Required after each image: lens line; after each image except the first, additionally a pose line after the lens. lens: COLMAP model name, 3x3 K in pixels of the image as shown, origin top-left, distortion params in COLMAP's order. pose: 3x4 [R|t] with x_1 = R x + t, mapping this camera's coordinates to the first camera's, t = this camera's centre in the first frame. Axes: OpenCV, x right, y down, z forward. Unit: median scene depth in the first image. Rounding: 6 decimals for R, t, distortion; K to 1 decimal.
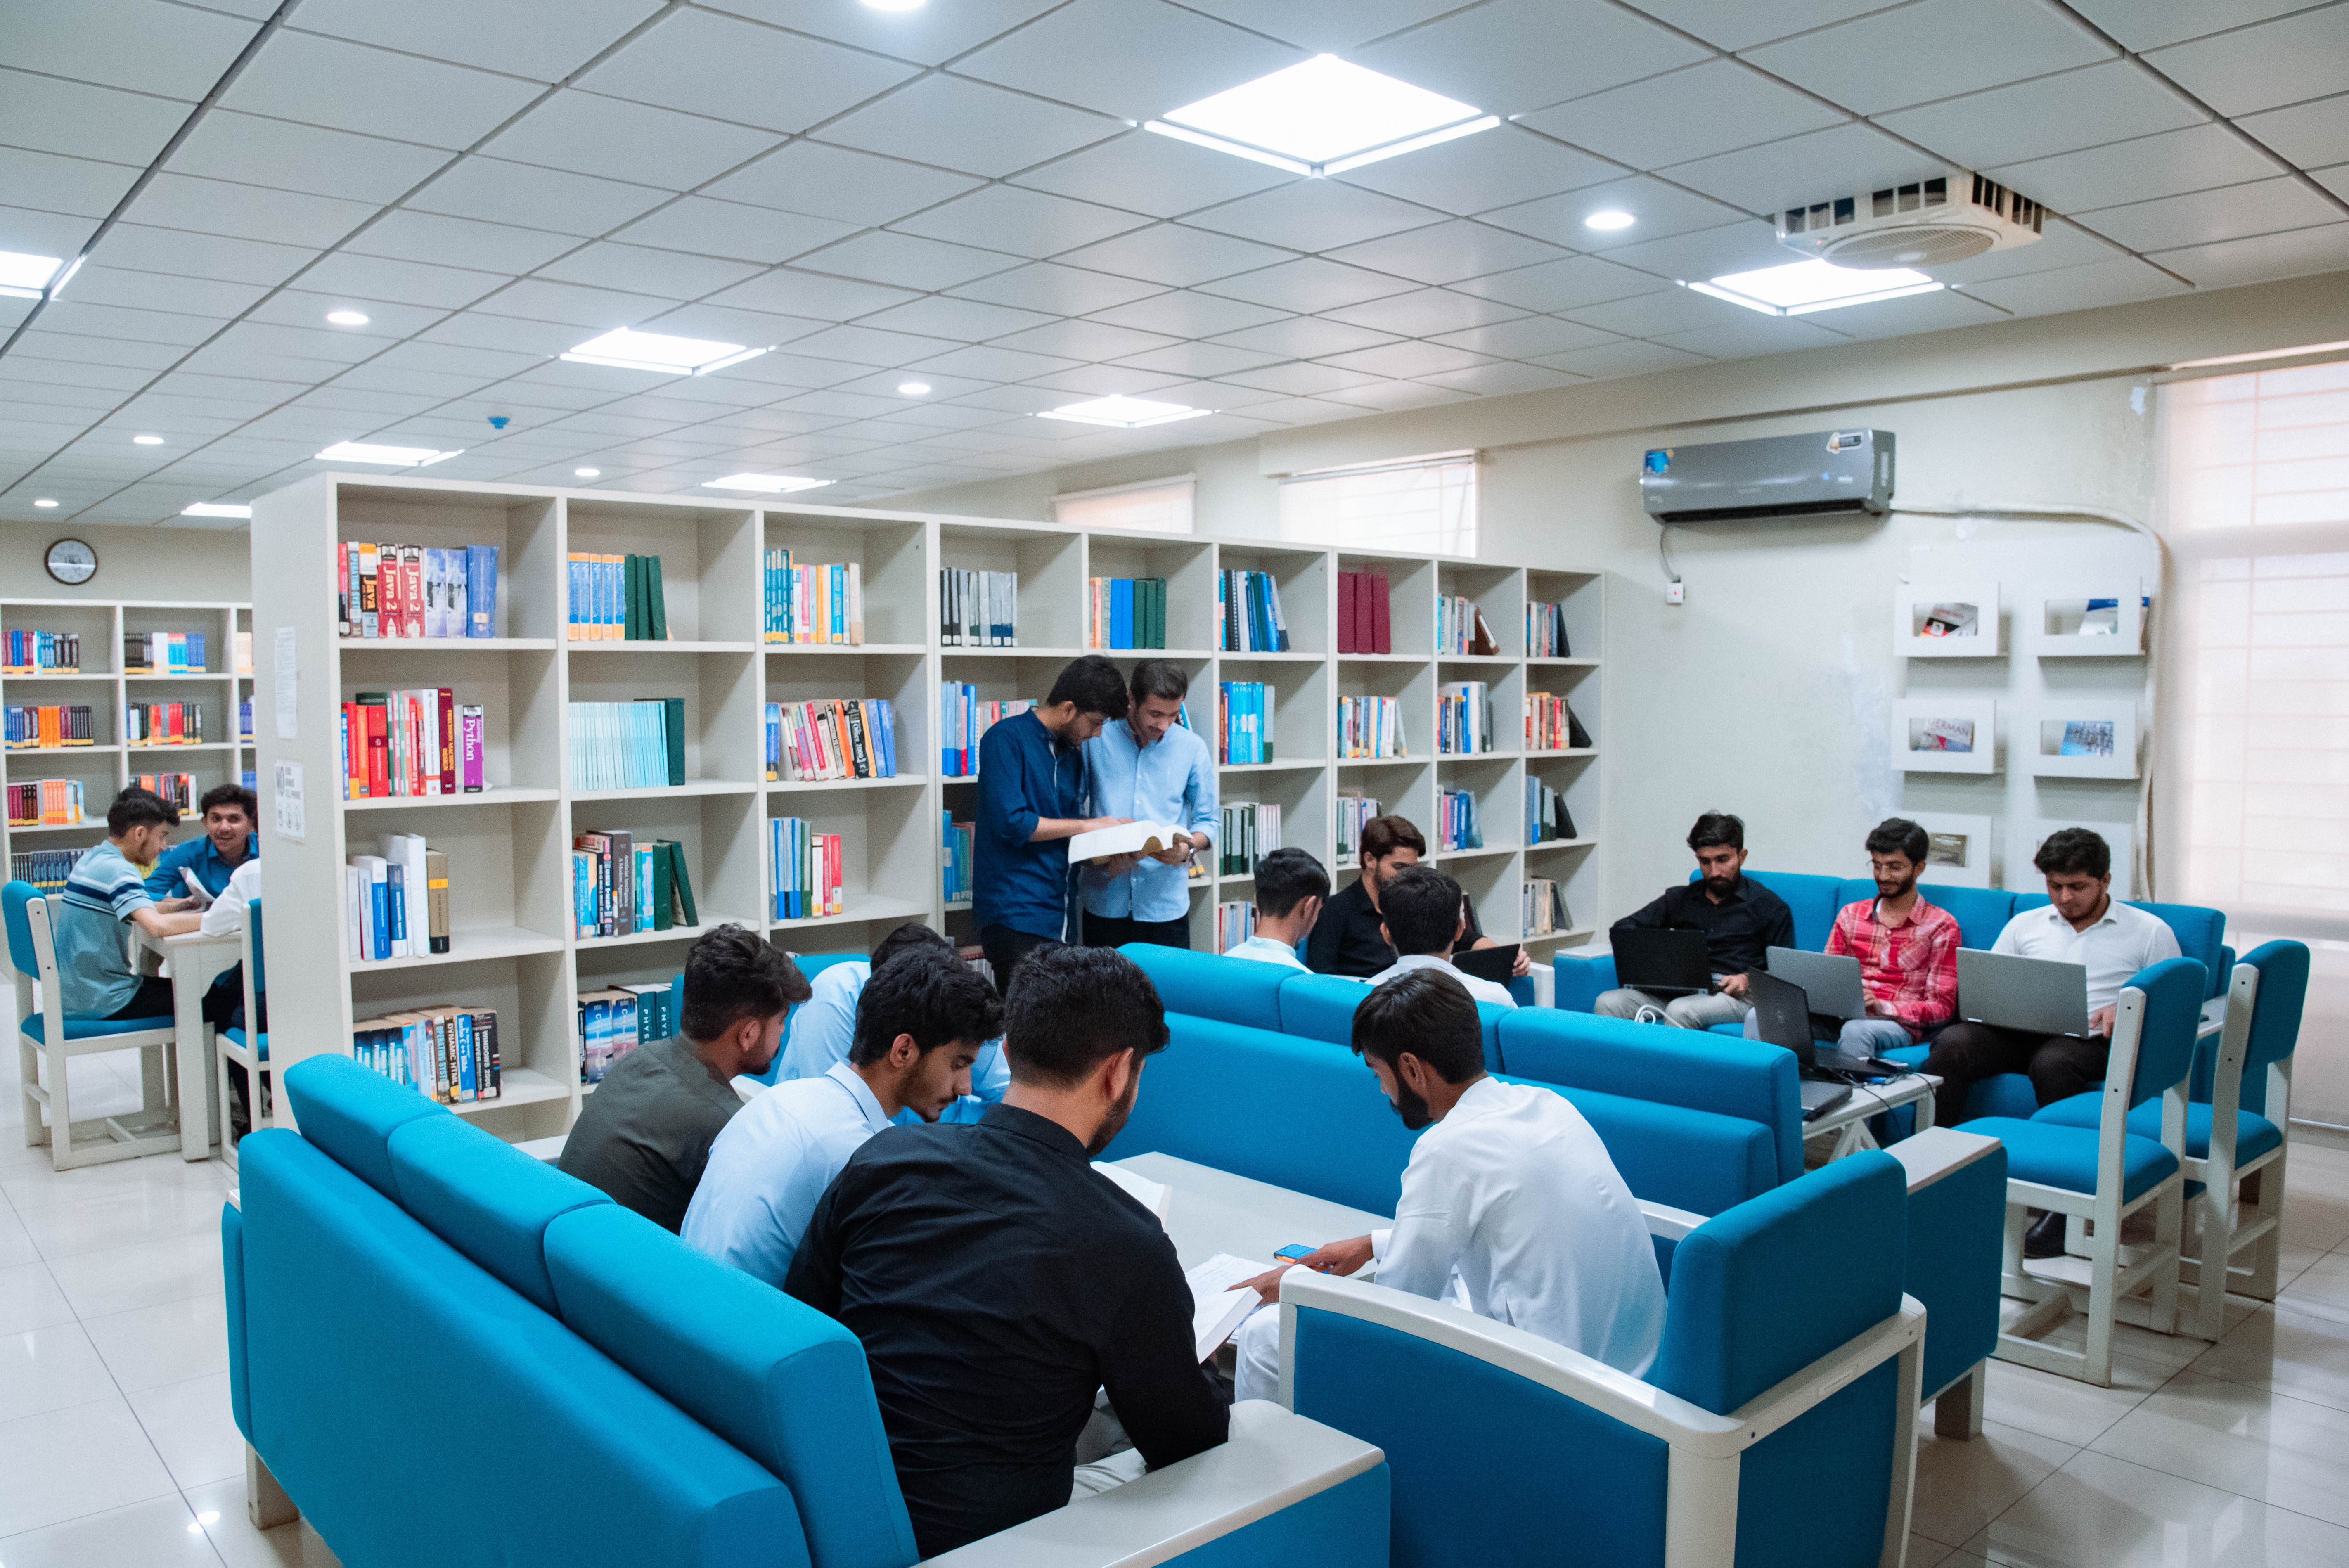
lens RADIAL K [[1715.5, 0, 1174.5], [0, 1715.5, 784.0], [0, 0, 1]] dist [-0.111118, 0.080034]
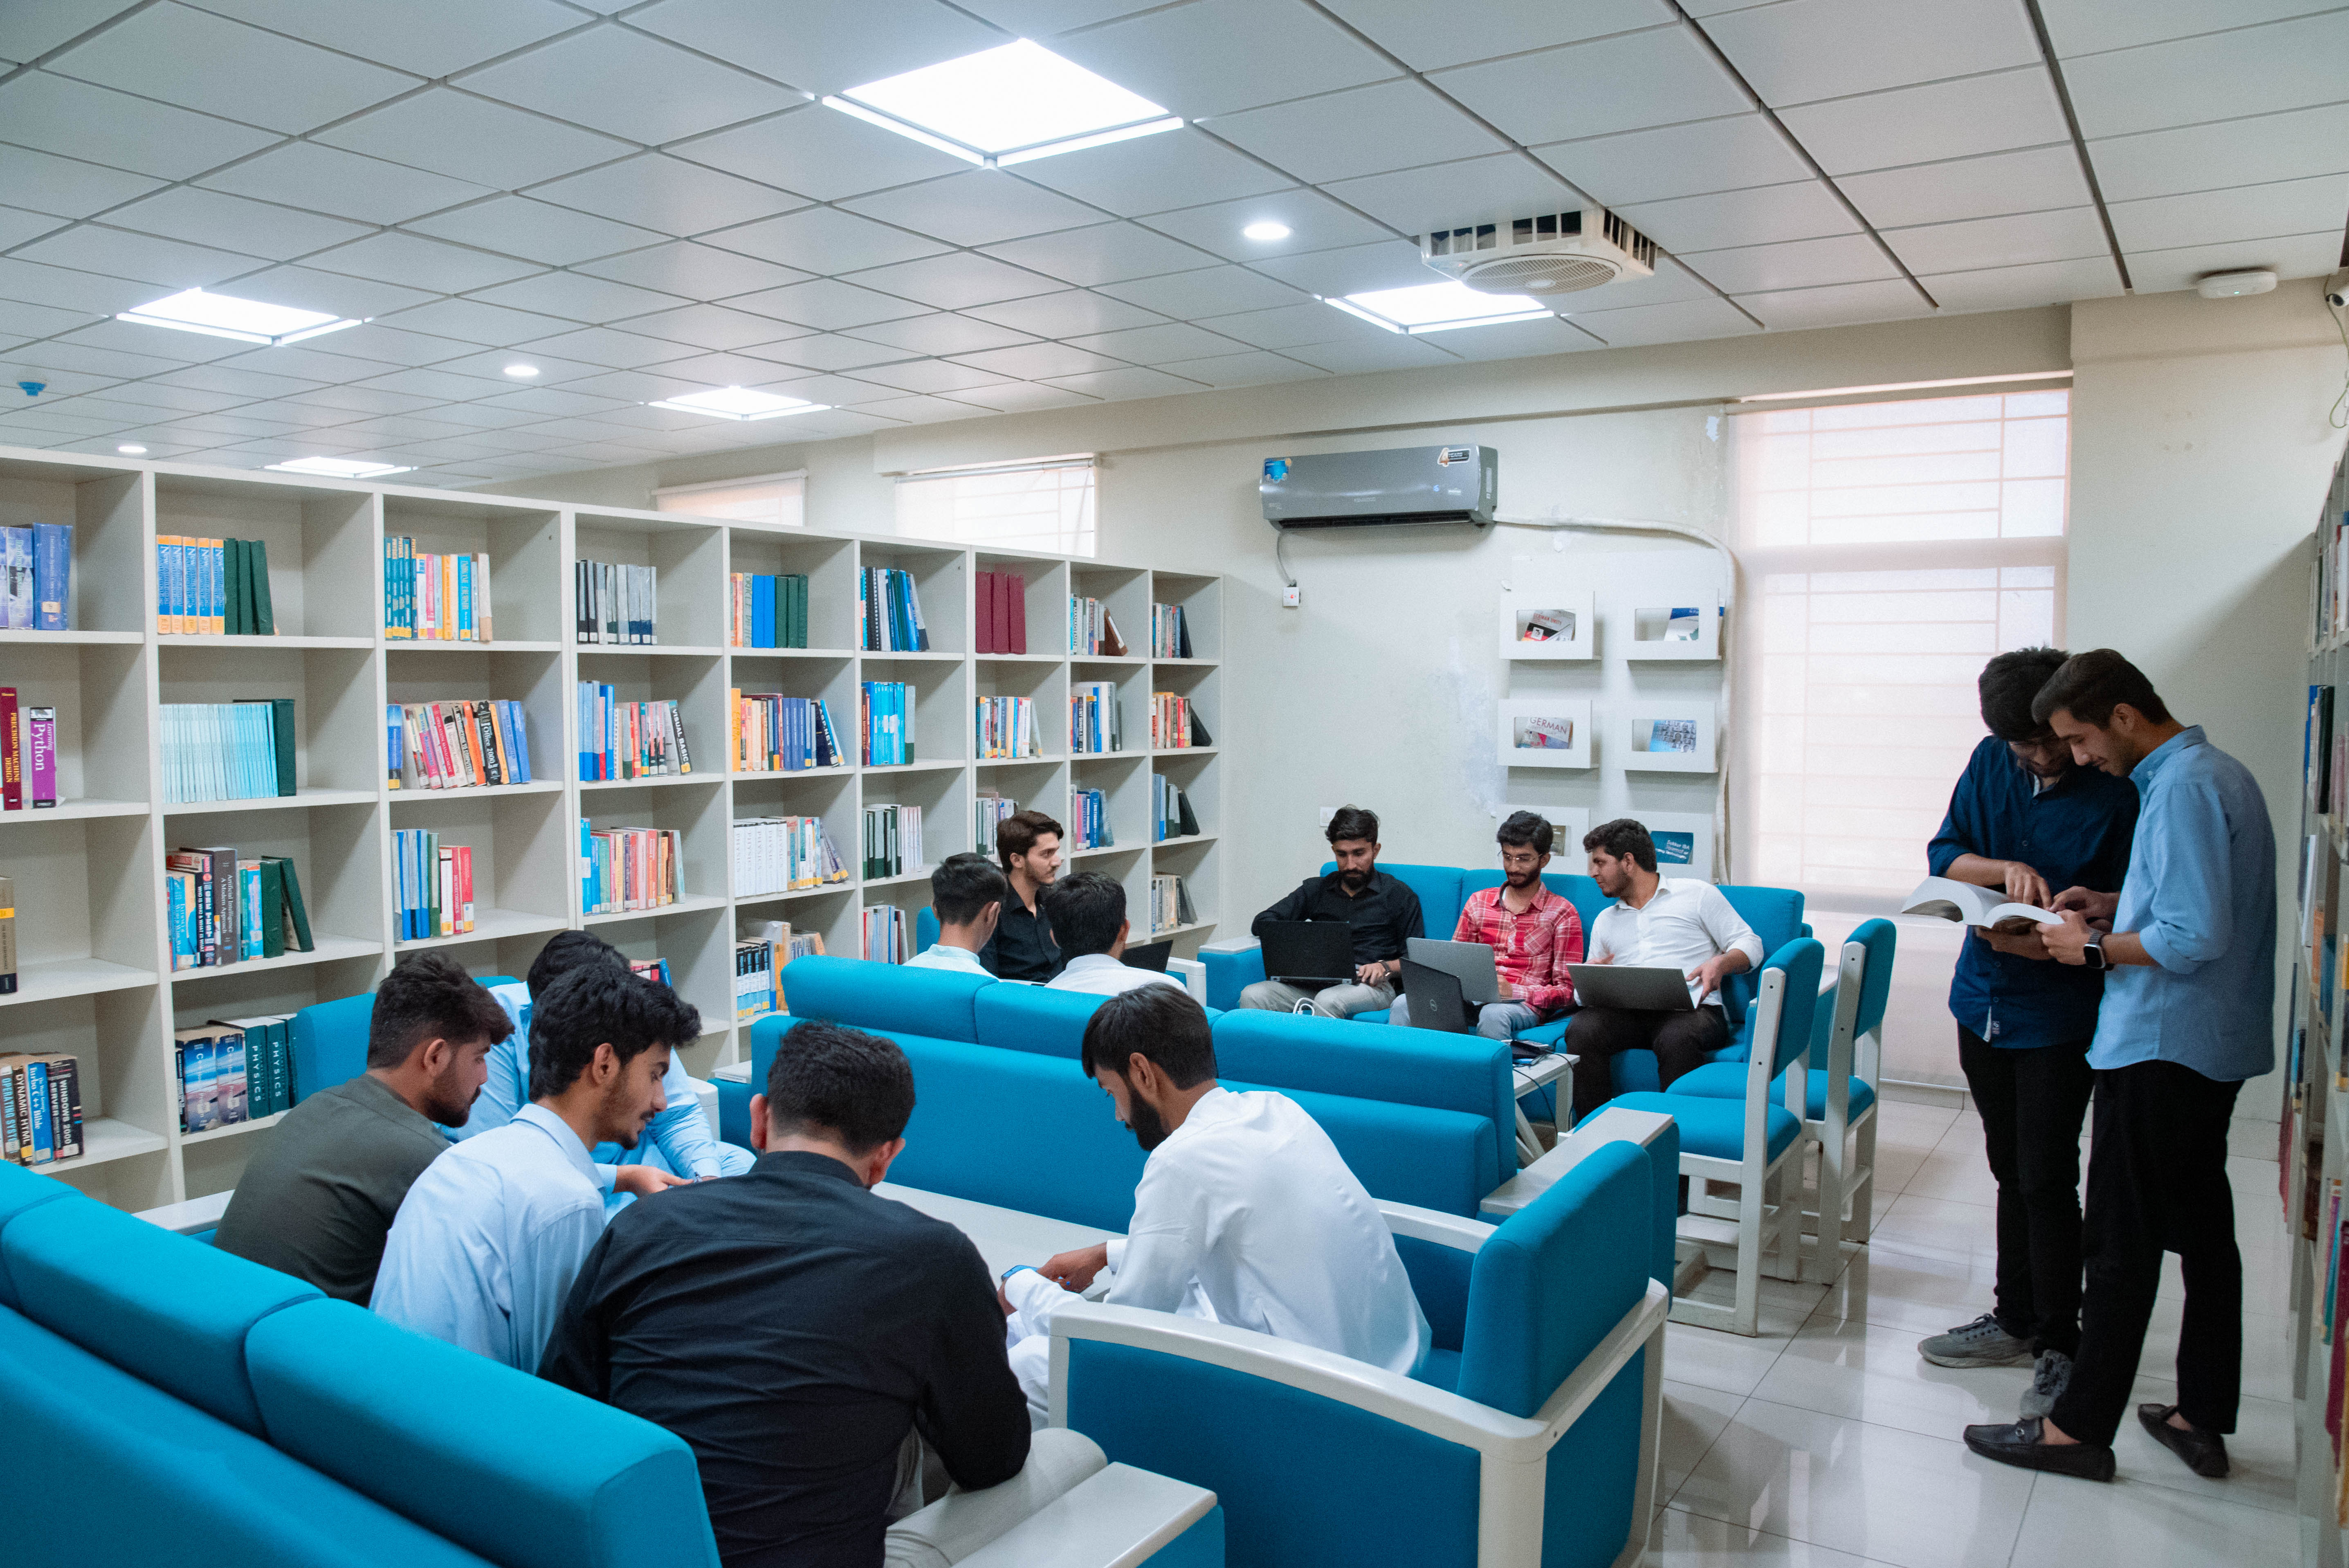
lens RADIAL K [[1673.8, 0, 1174.5], [0, 1673.8, 784.0], [0, 0, 1]] dist [-0.112073, 0.059740]
pose [[0.968013, -0.010335, 0.250686, -0.045675], [0.009682, 0.999946, 0.003840, -0.003593], [-0.250712, -0.001290, 0.968061, 0.039612]]
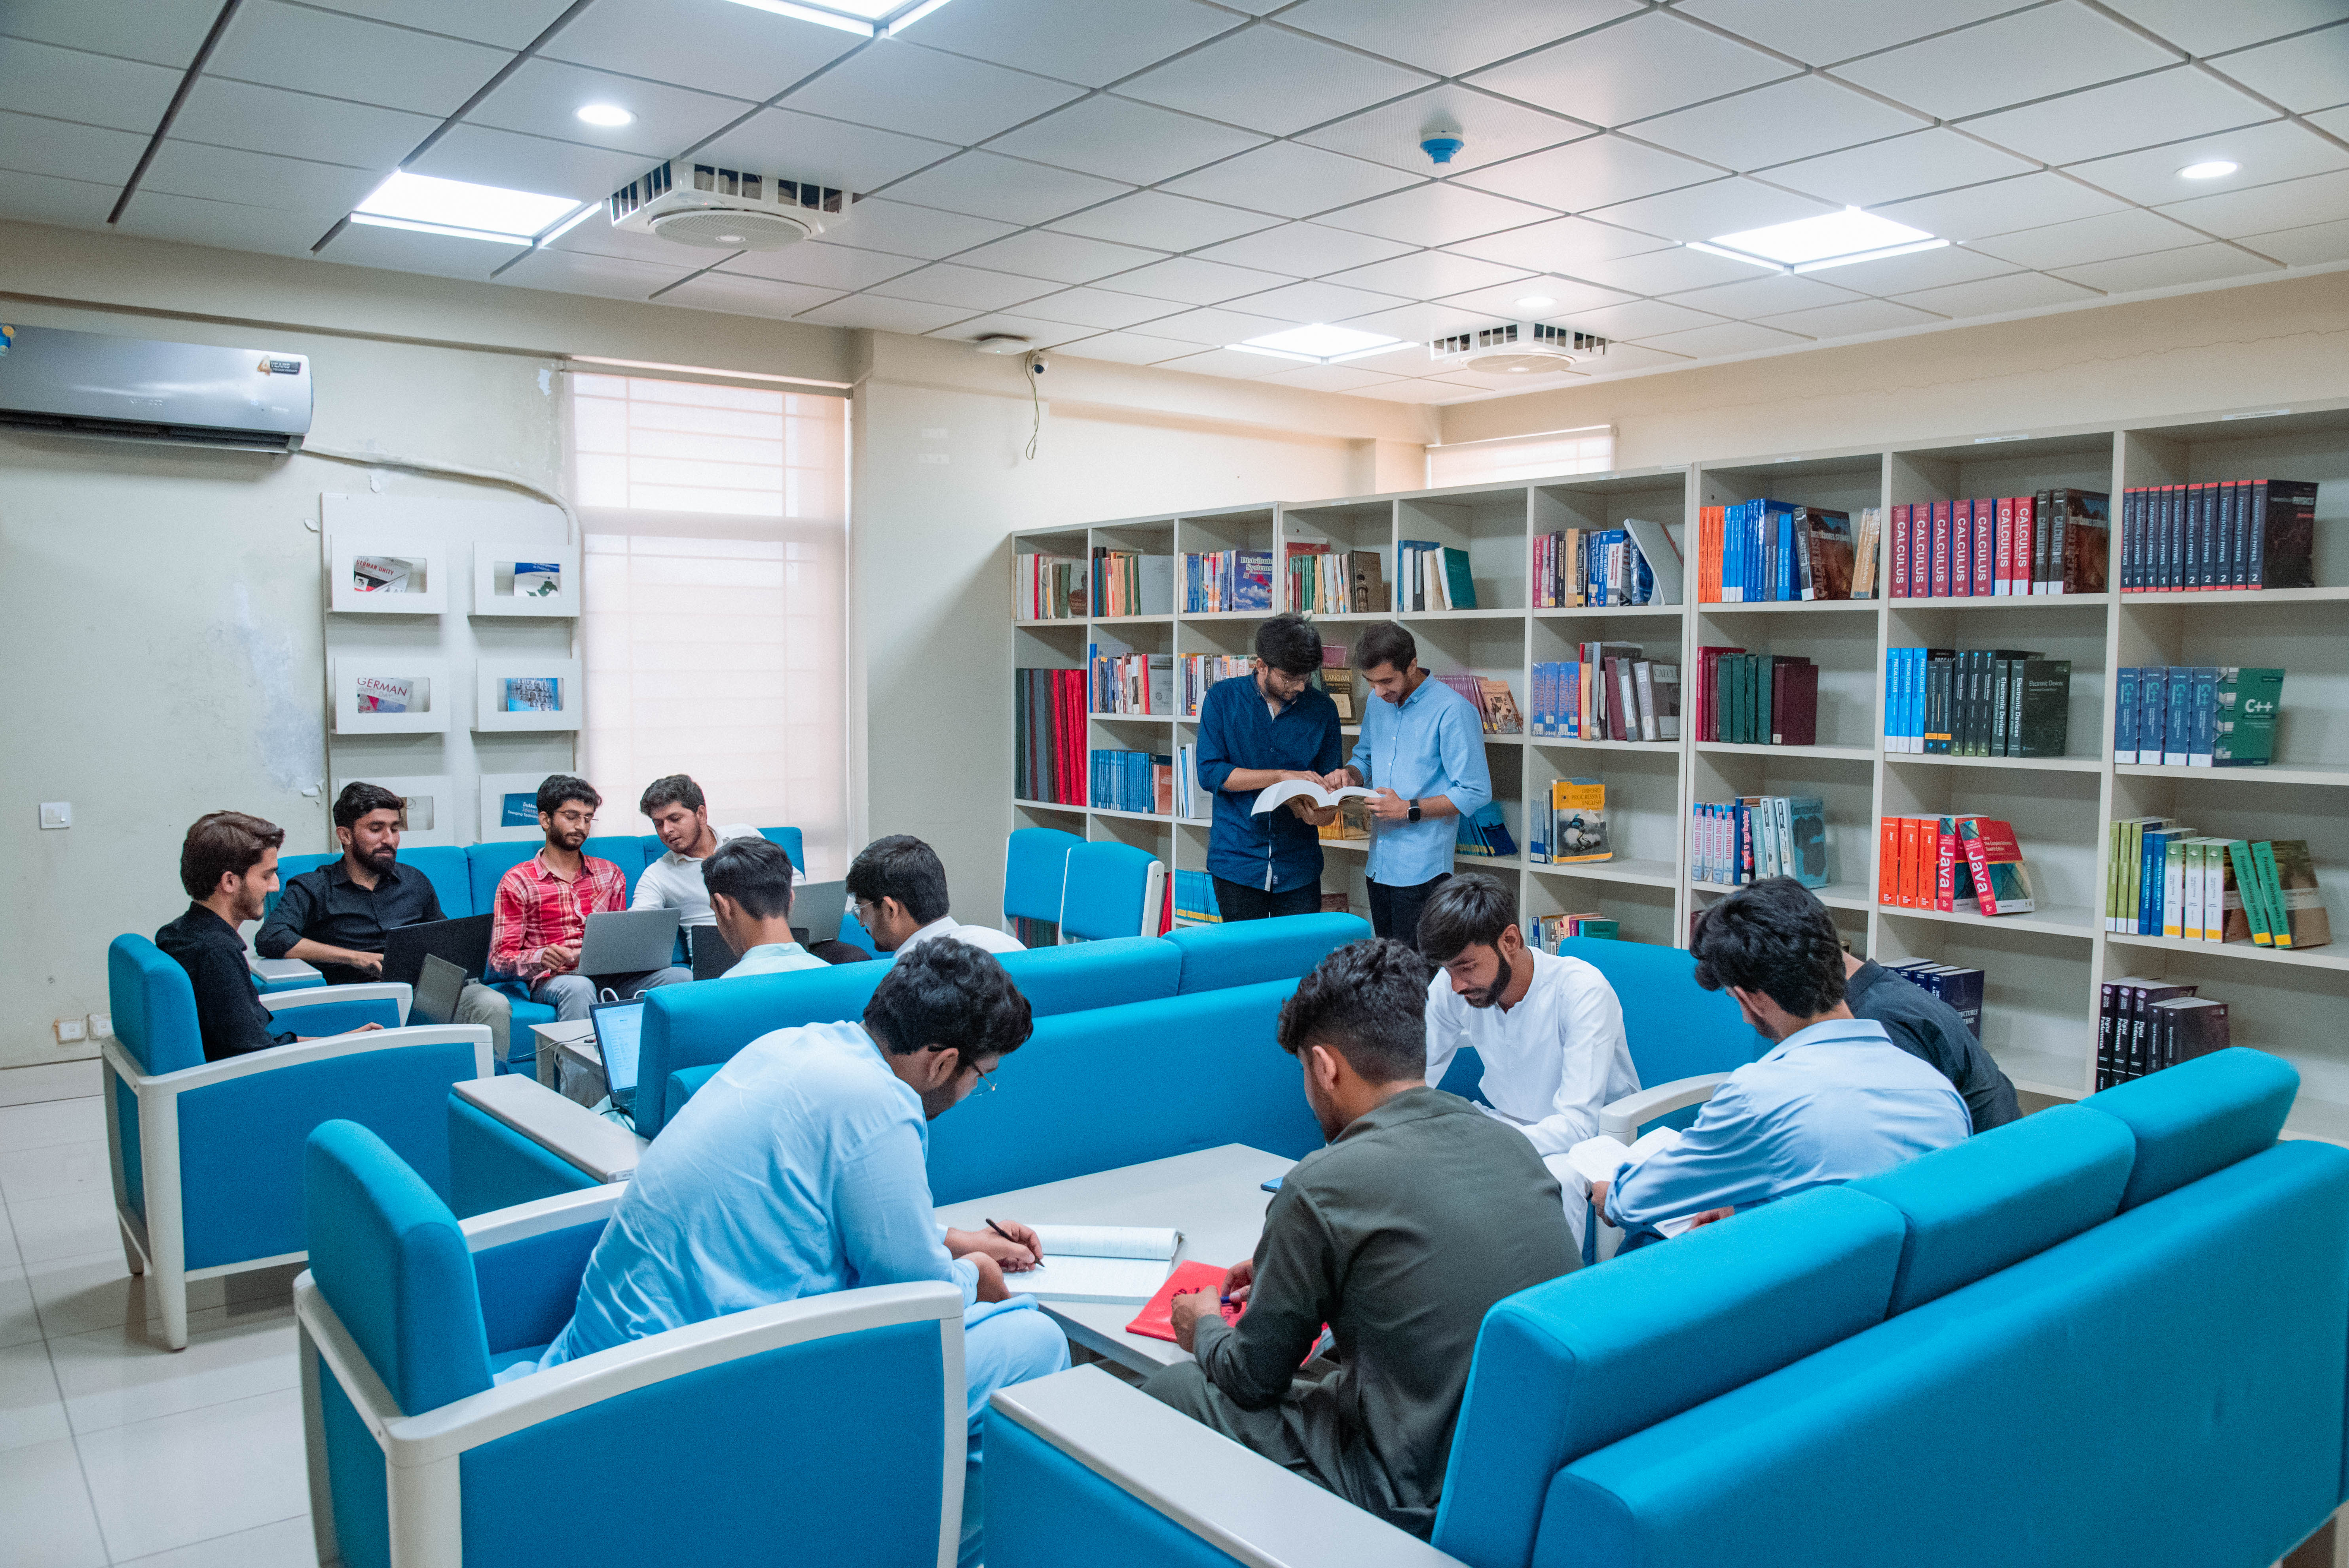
lens RADIAL K [[1715.4, 0, 1174.5], [0, 1715.4, 784.0], [0, 0, 1]] dist [-0.111118, 0.080034]
pose [[0.054360, -0.070940, 0.995998, -0.584071], [0.045809, 0.996600, 0.068483, -0.029001], [-0.997470, 0.041903, 0.057424, 0.614652]]
